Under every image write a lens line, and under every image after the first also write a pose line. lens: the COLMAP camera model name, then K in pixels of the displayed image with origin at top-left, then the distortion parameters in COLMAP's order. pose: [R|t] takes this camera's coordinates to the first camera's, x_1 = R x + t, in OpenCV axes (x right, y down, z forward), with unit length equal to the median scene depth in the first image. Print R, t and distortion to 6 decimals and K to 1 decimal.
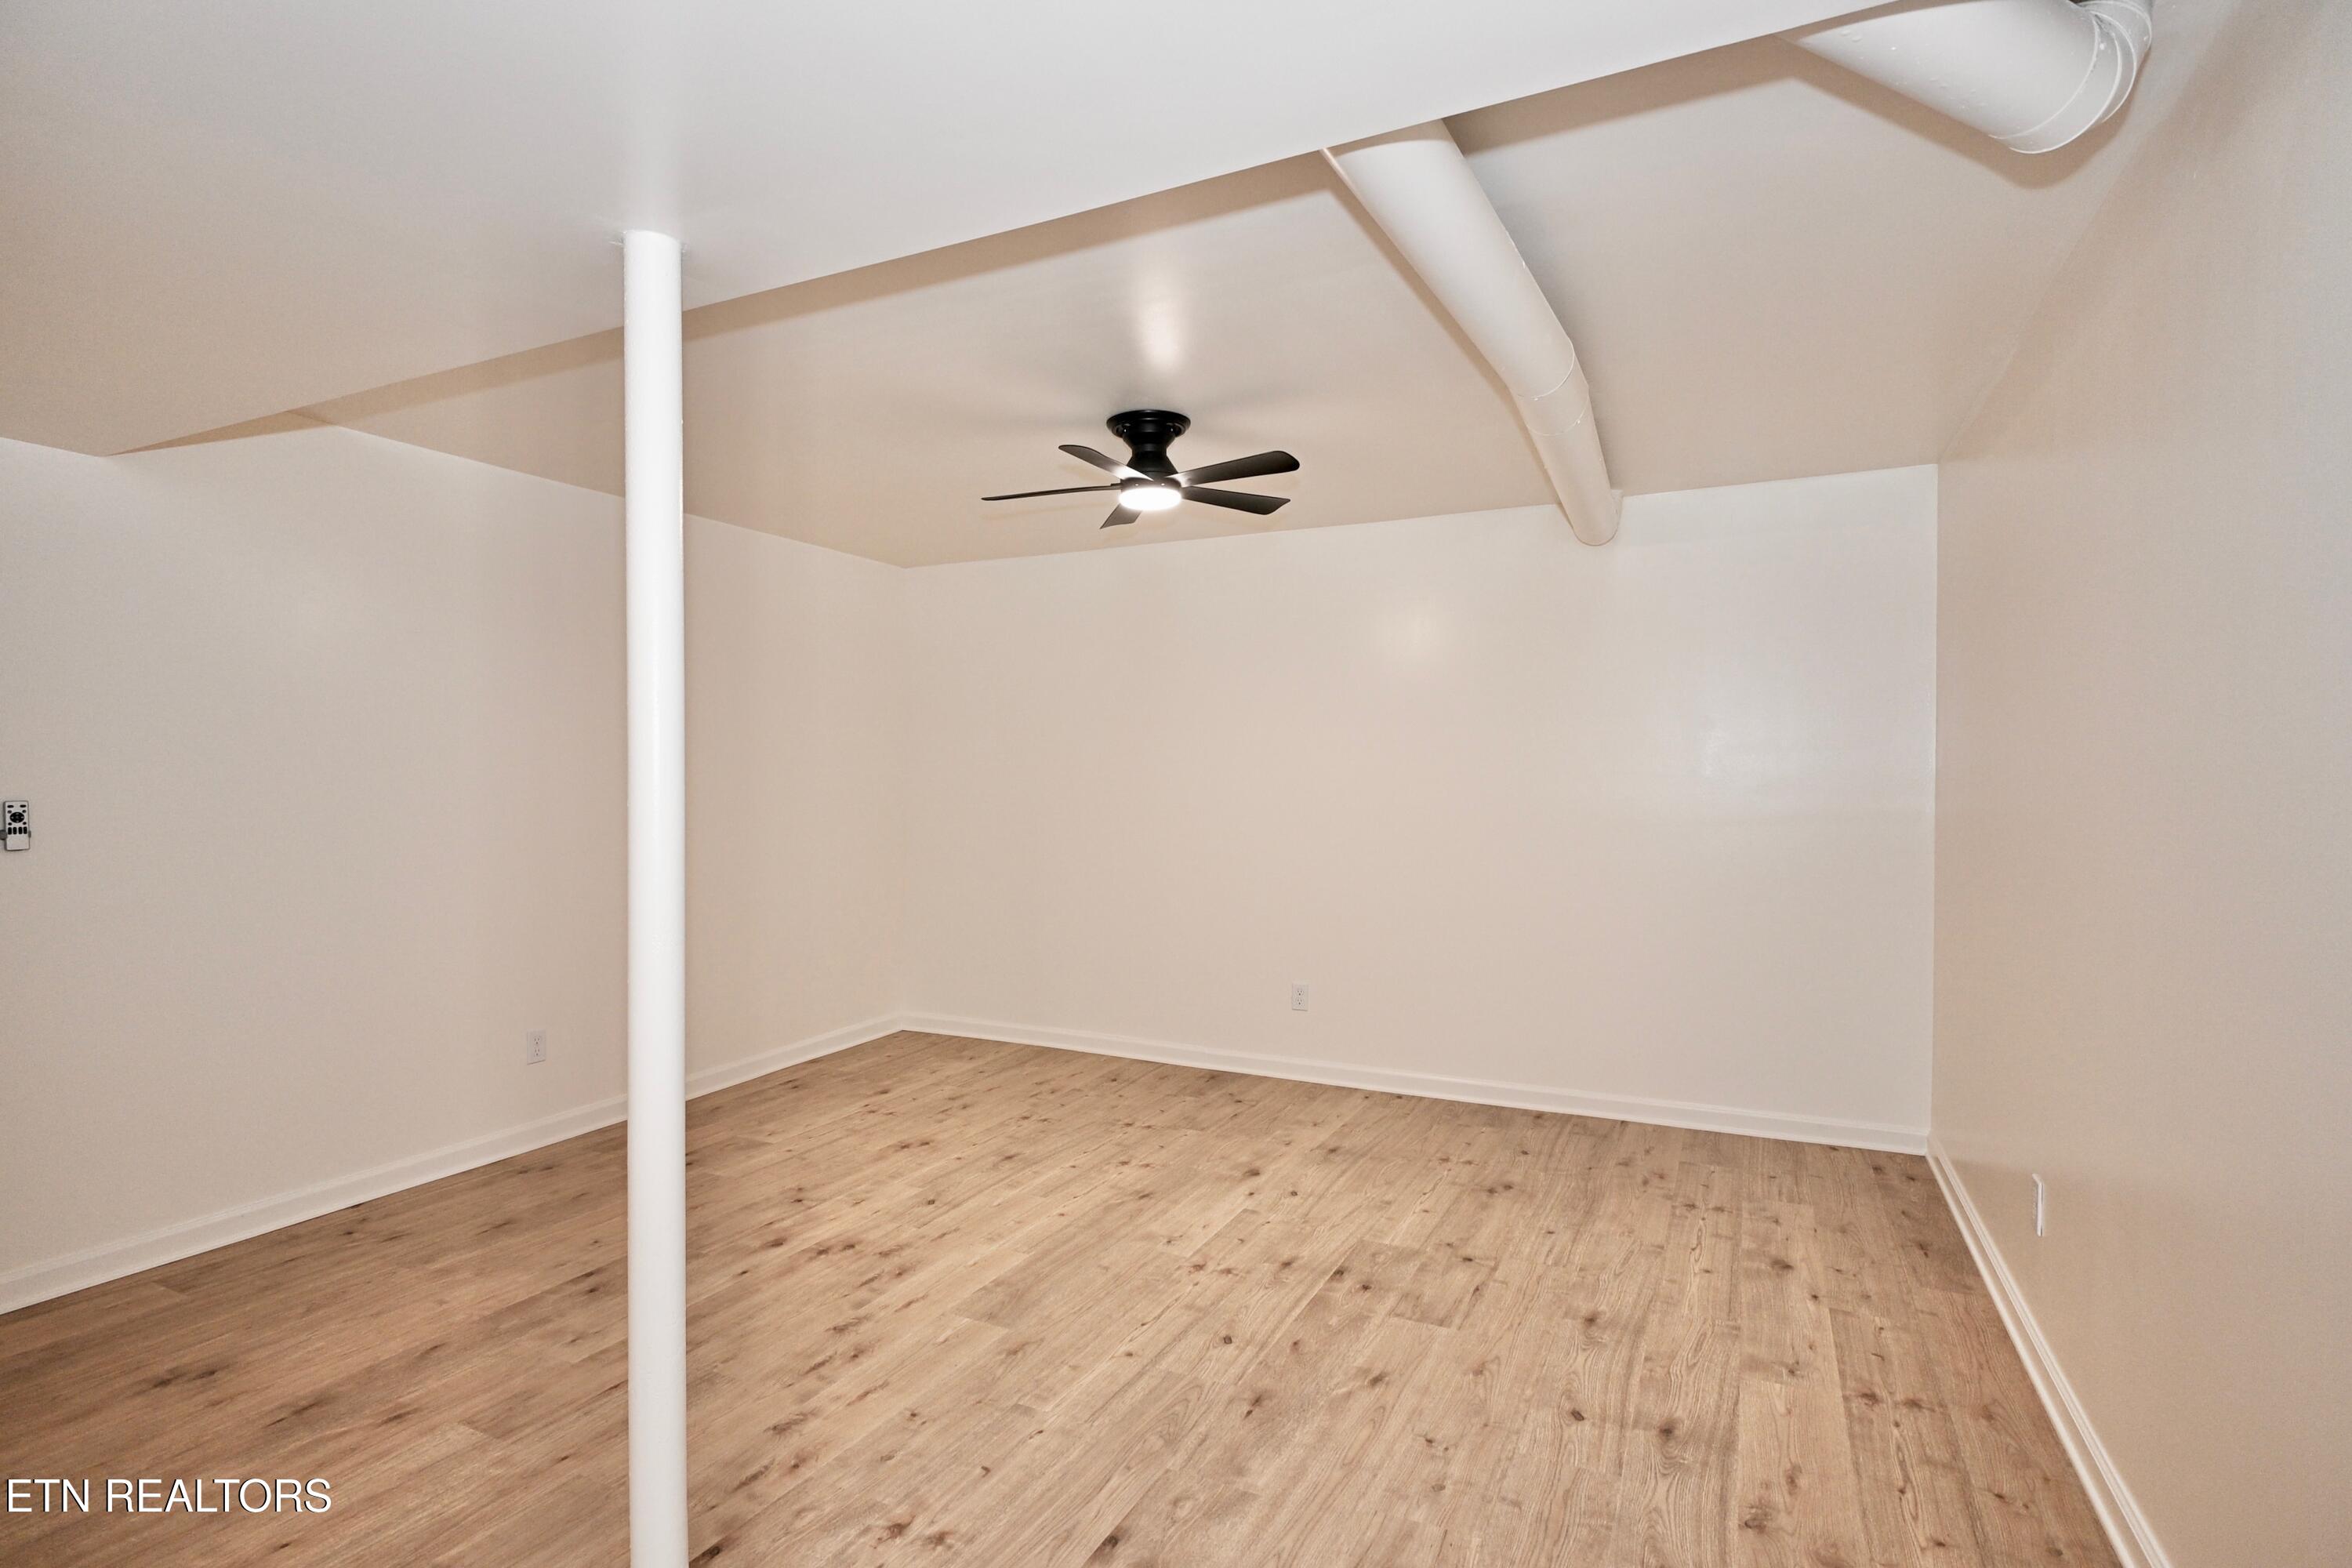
lens RADIAL K [[1132.1, 0, 1175.3], [0, 1132.1, 788.6], [0, 0, 1]] dist [-0.003002, 0.002099]
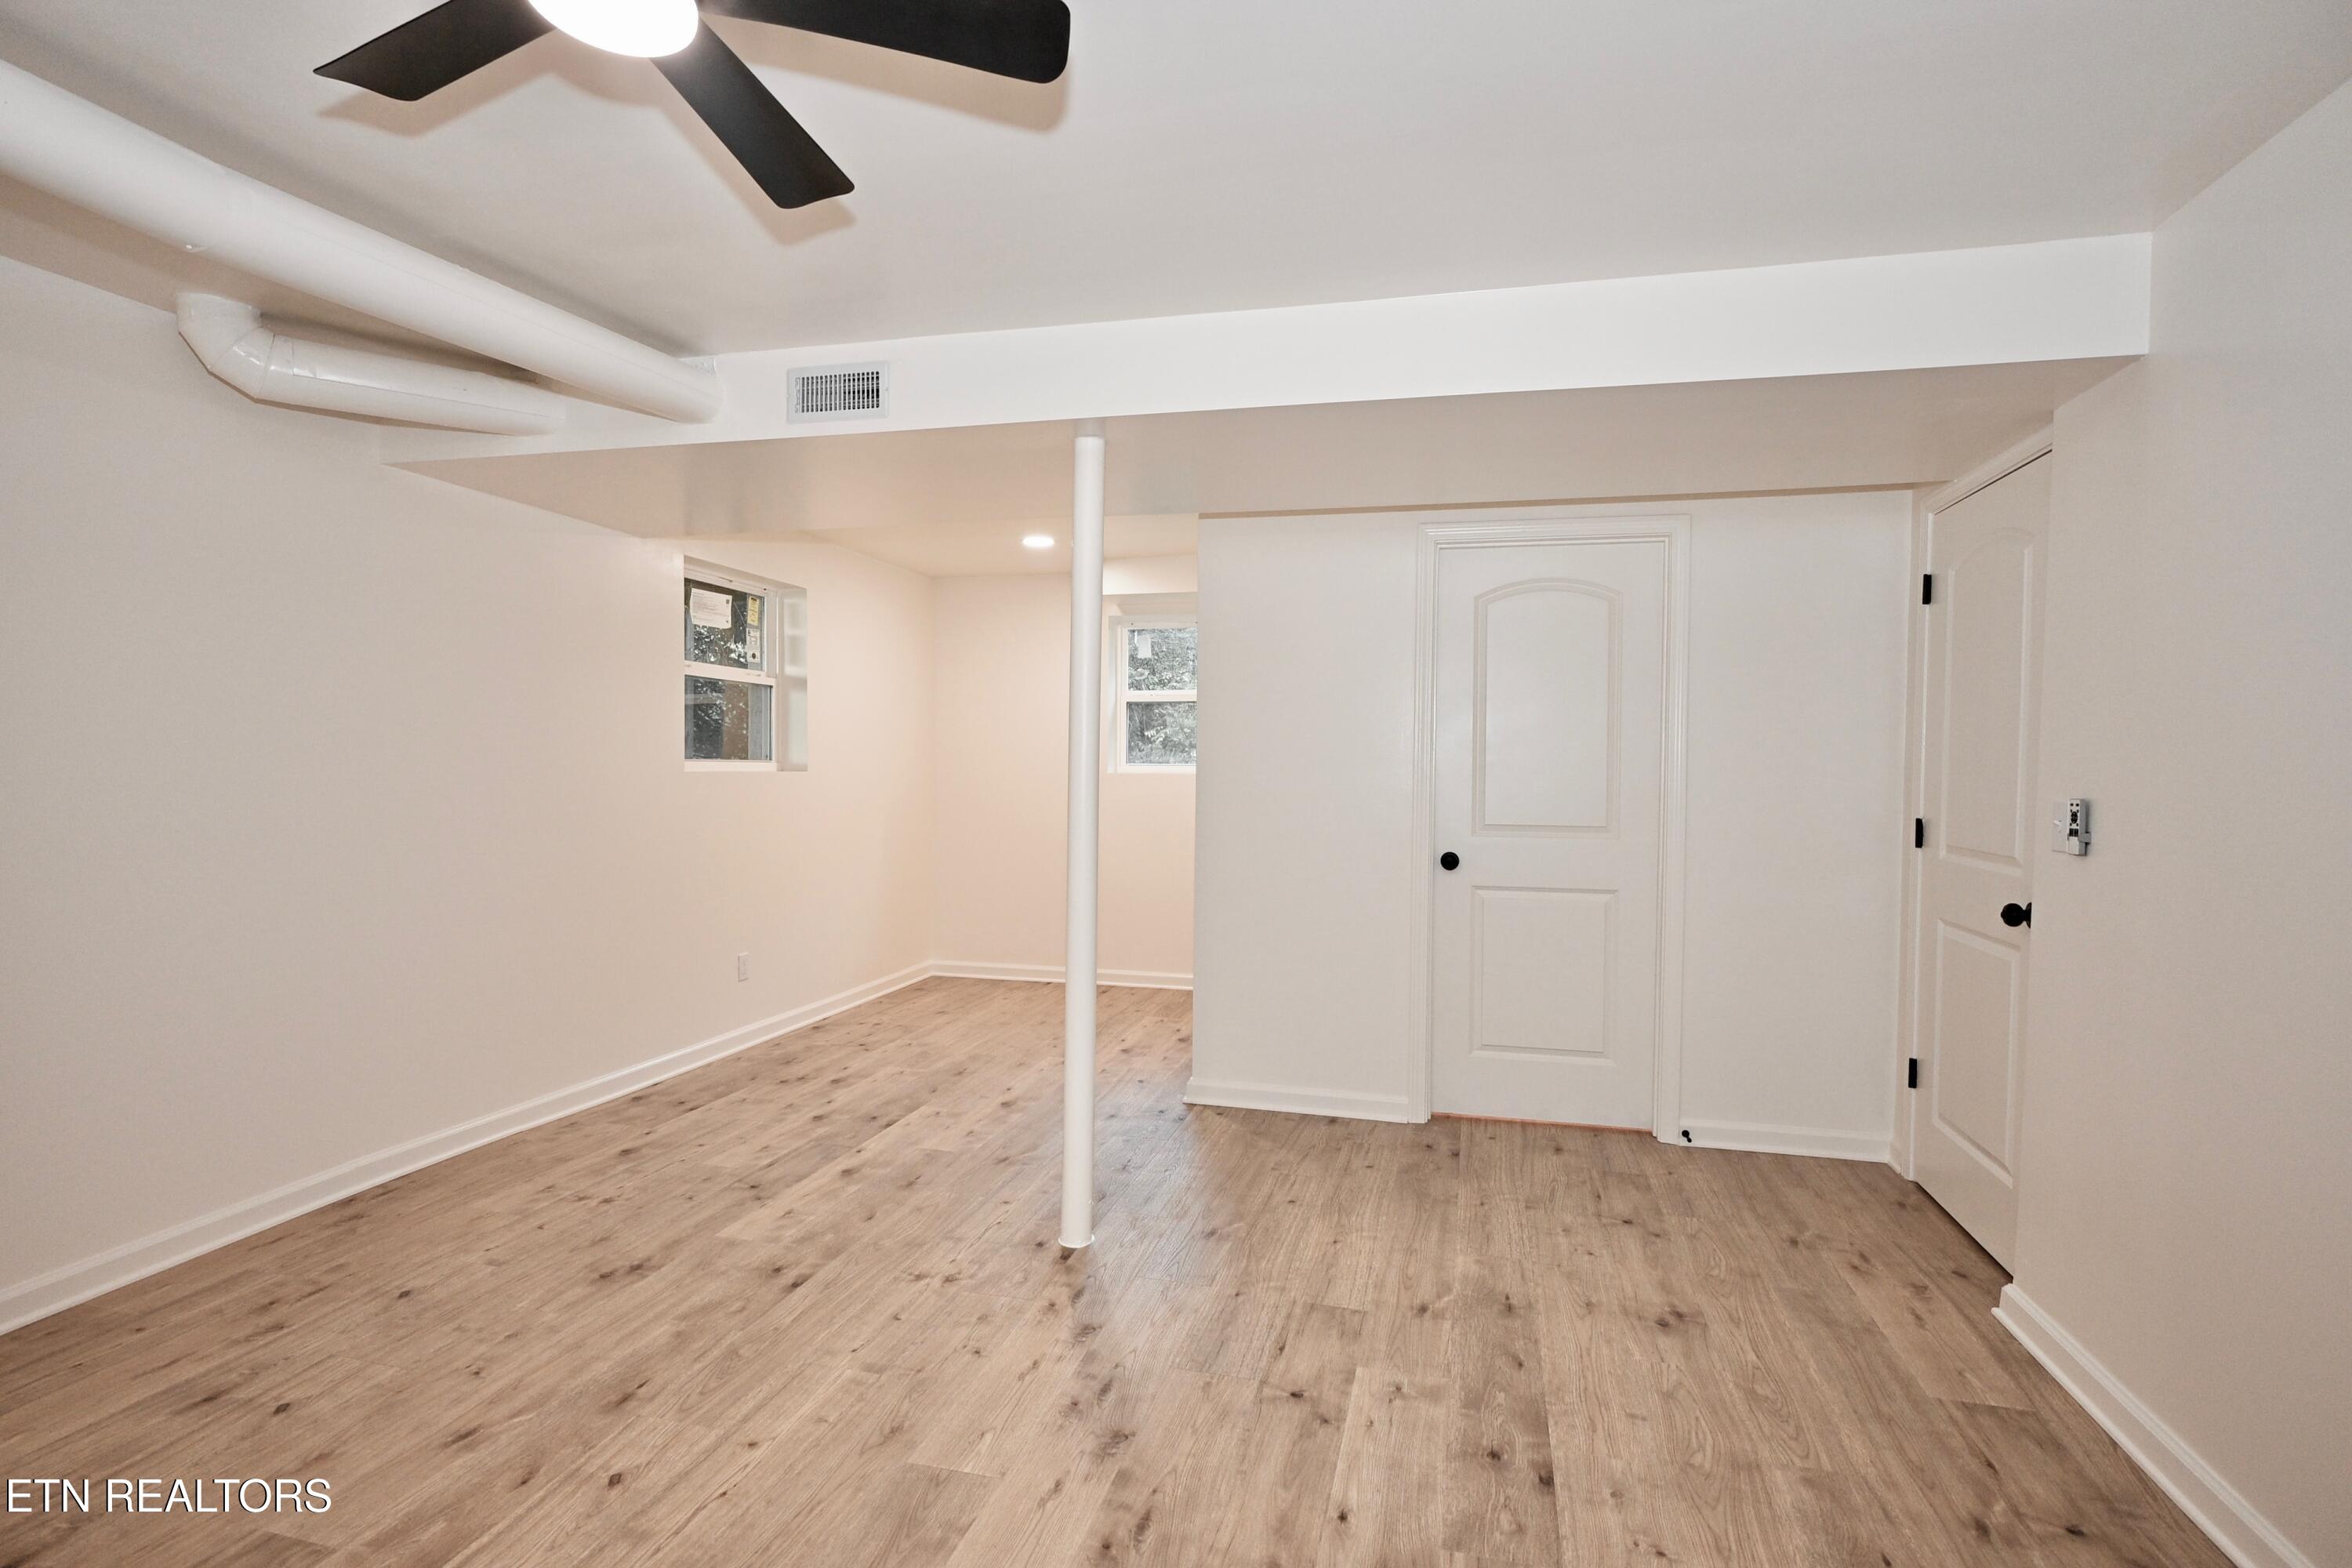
lens RADIAL K [[1132.1, 0, 1175.3], [0, 1132.1, 788.6], [0, 0, 1]] dist [-0.003002, 0.002099]
pose [[-0.978455, -0.007147, -0.206335, -0.180902], [-0.014488, 0.999314, 0.034087, -0.021178], [0.205949, 0.036342, -0.977888, 1.977655]]
